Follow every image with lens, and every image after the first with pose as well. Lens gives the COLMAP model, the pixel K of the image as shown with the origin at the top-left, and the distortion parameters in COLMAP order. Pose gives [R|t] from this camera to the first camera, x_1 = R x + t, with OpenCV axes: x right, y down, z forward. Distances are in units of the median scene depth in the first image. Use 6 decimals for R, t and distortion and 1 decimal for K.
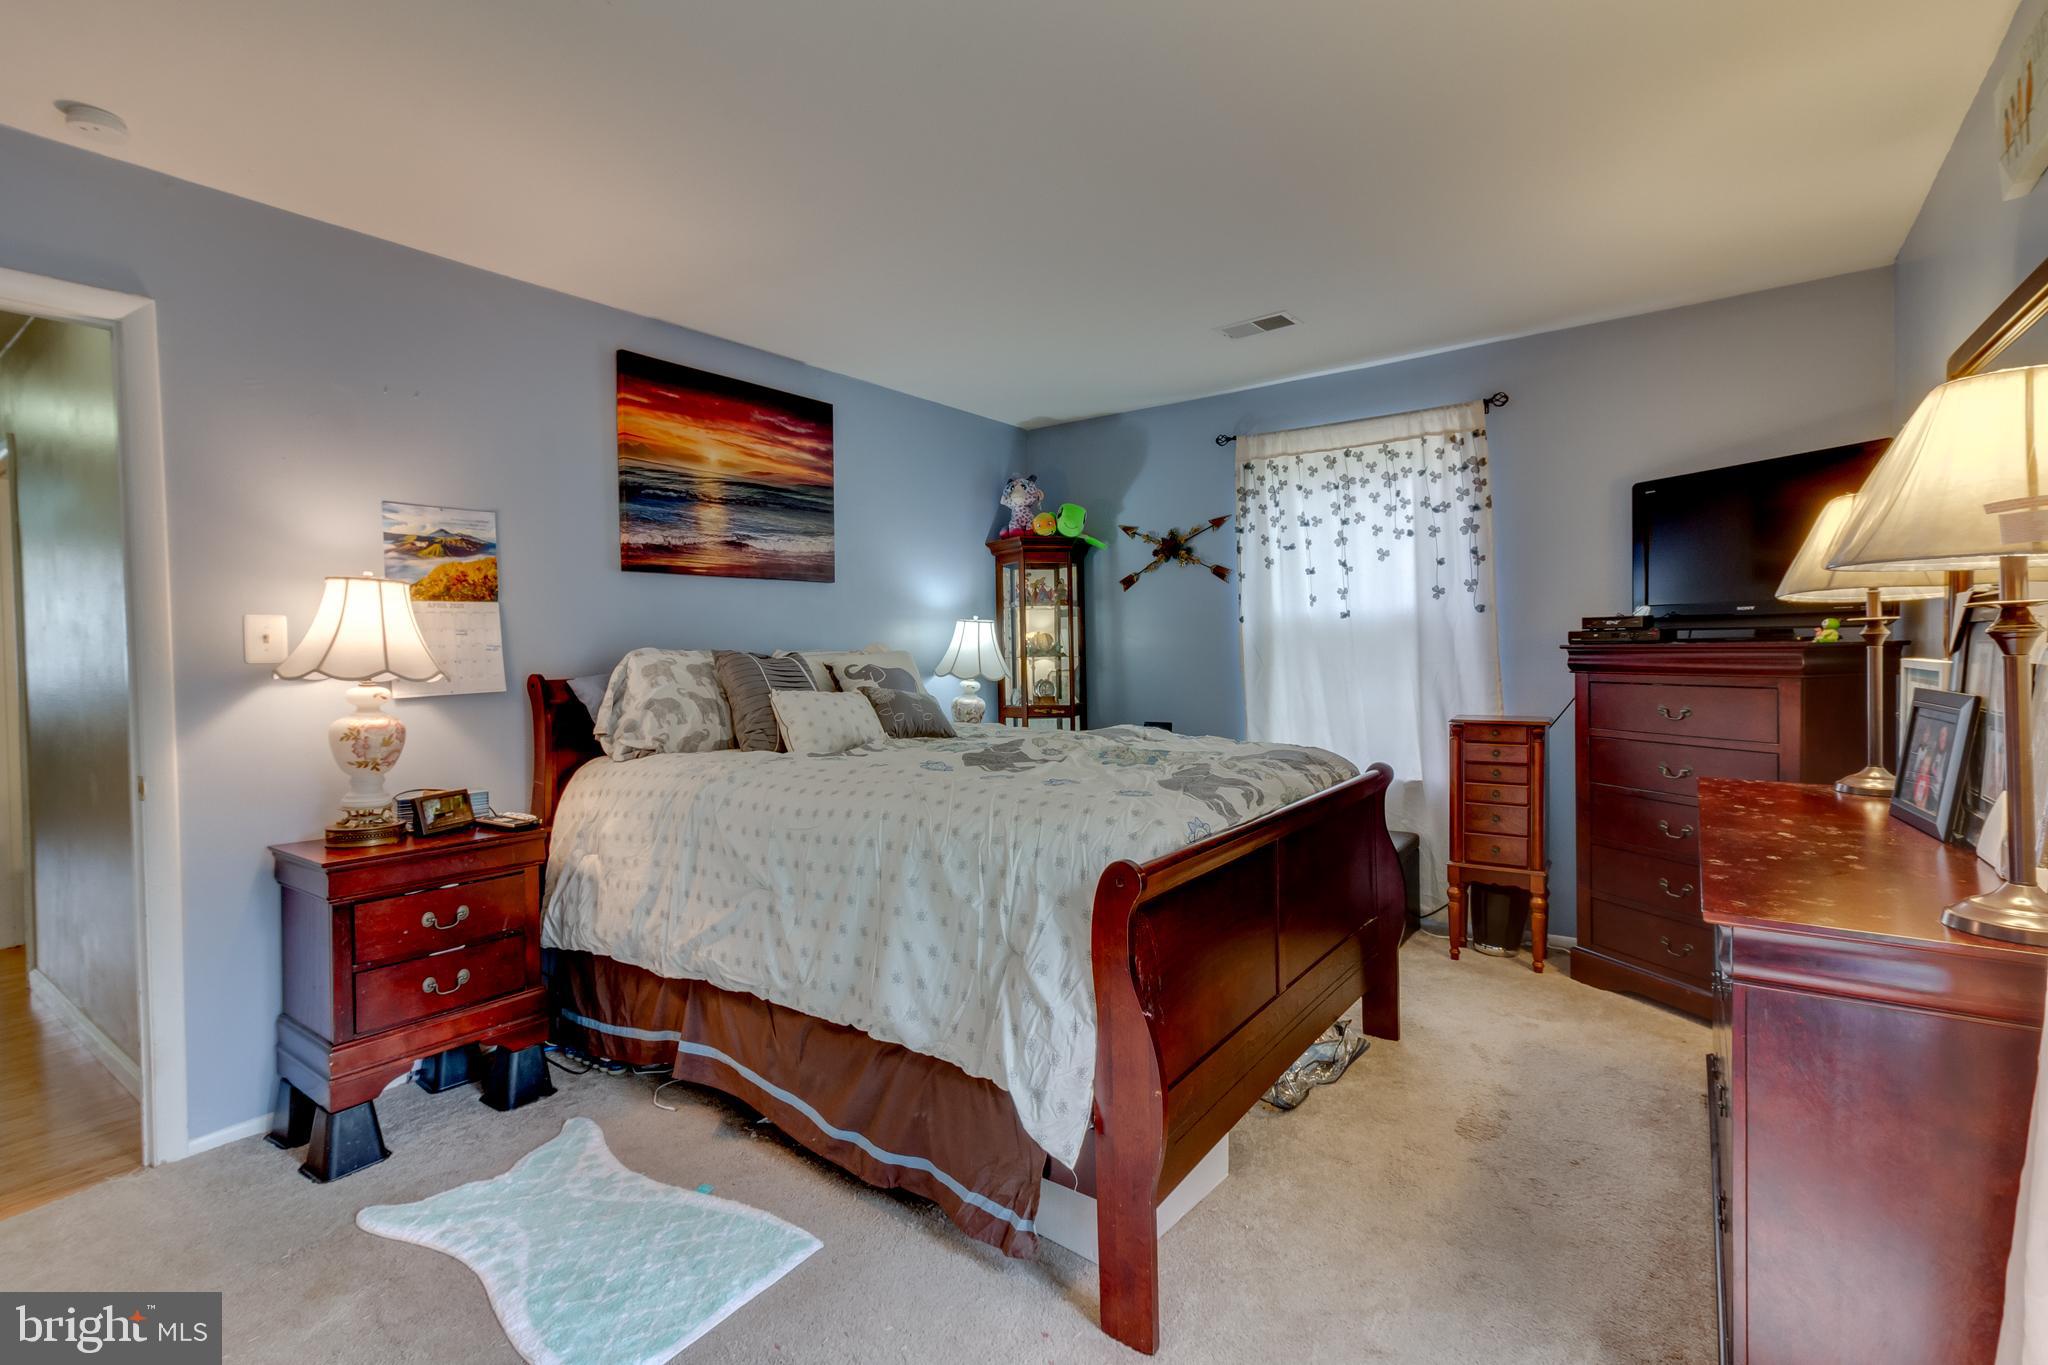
lens RADIAL K [[941.1, 0, 1020.6], [0, 941.1, 663.2], [0, 0, 1]] dist [0.013536, -0.000083]
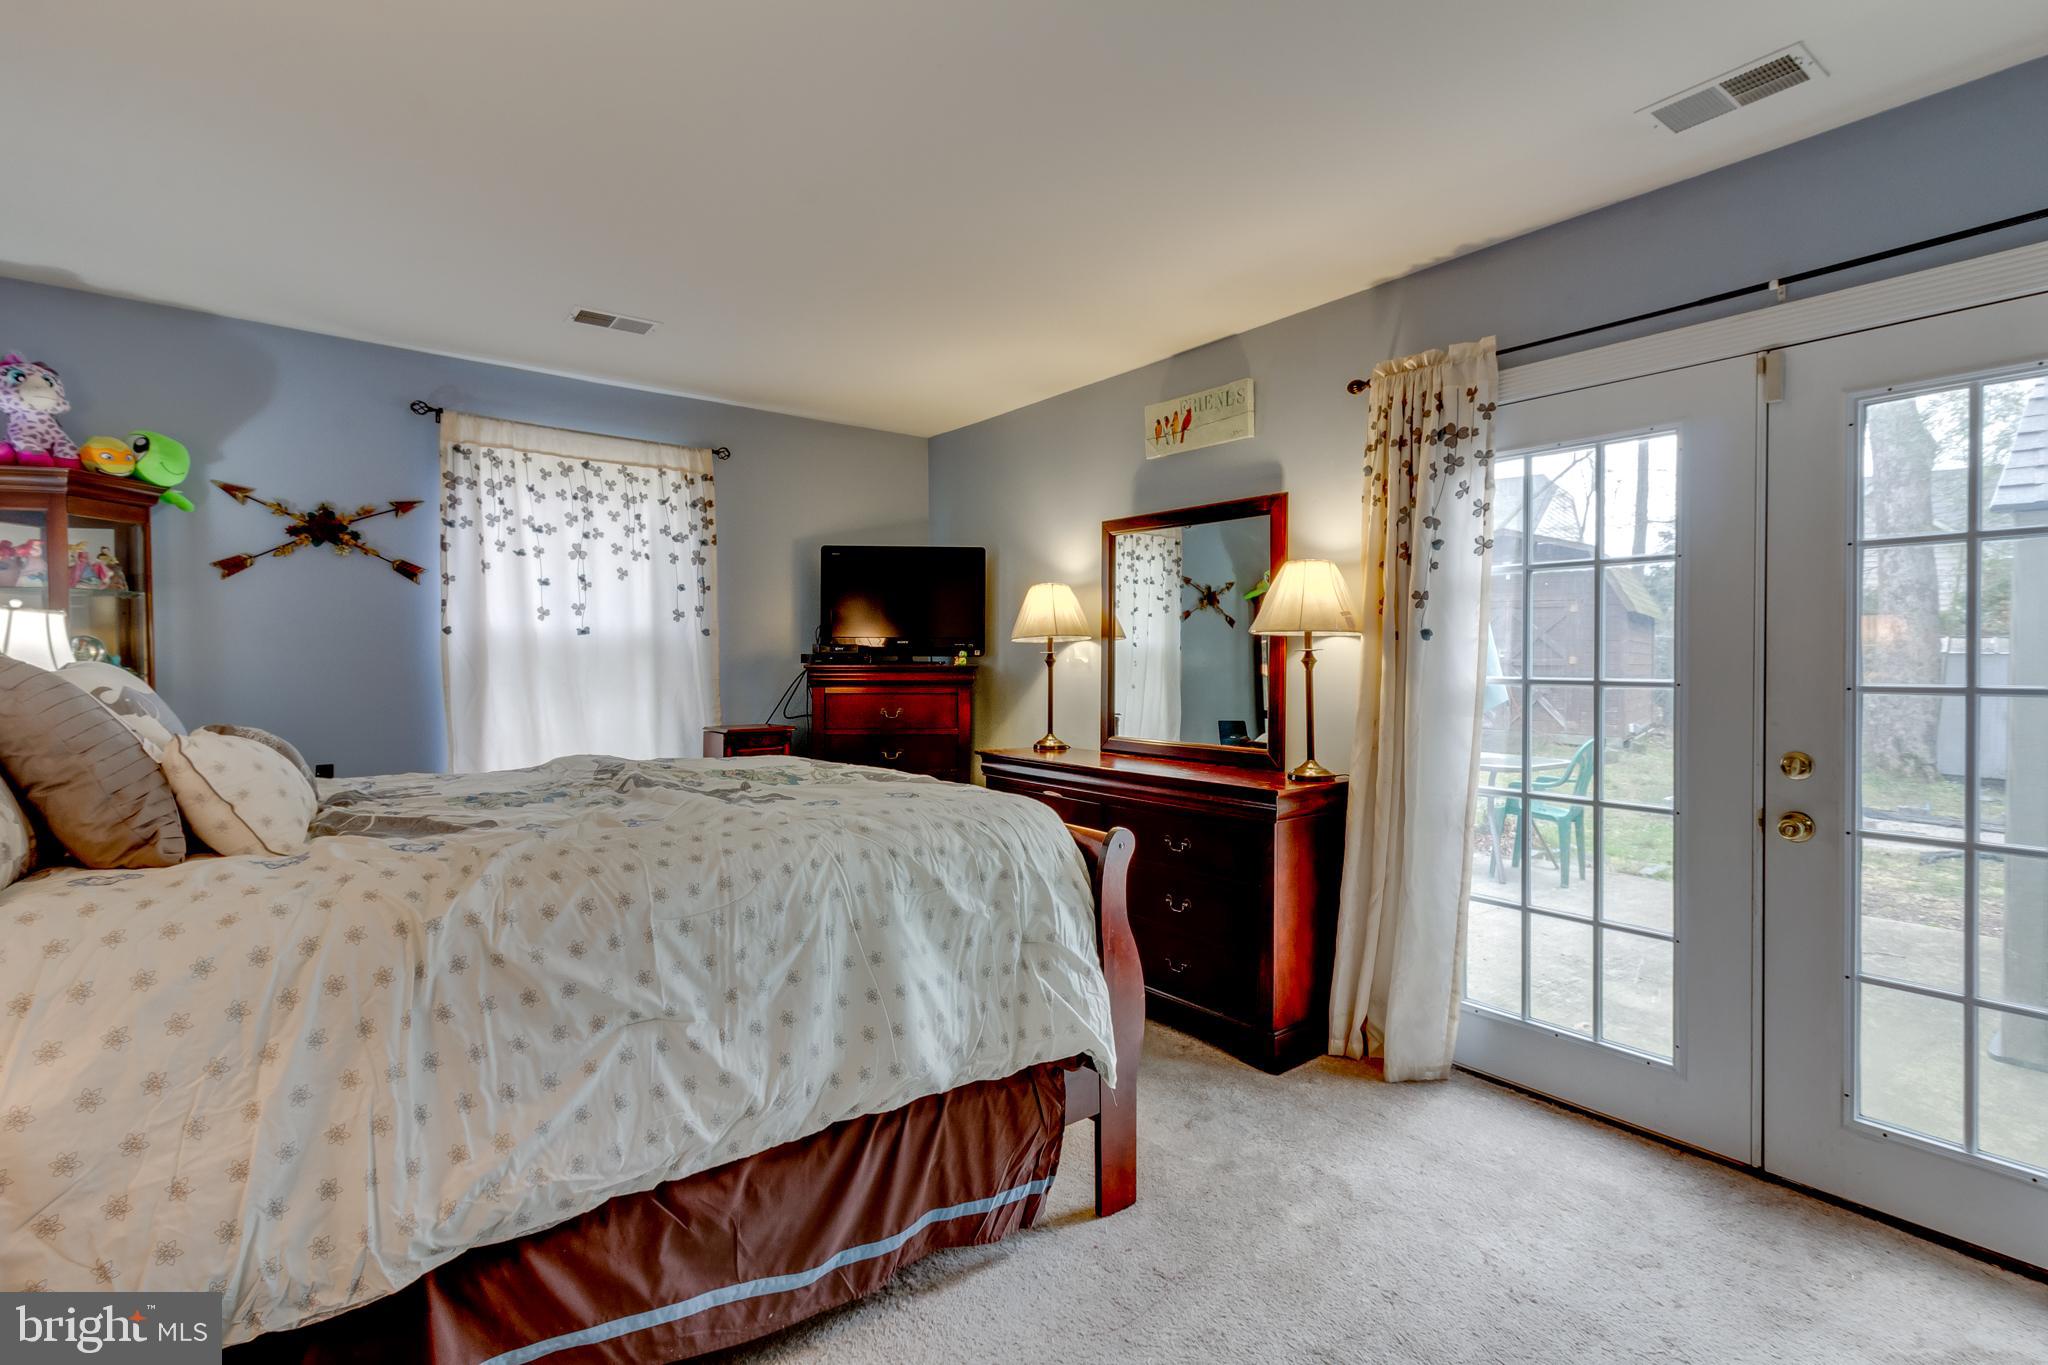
lens RADIAL K [[941.1, 0, 1020.6], [0, 941.1, 663.2], [0, 0, 1]] dist [0.013536, -0.000083]
pose [[0.271869, 0.013900, 0.962234, -0.464334], [0.009844, 0.999803, -0.017224, 0.001977], [-0.962284, 0.014155, 0.271679, 0.311381]]
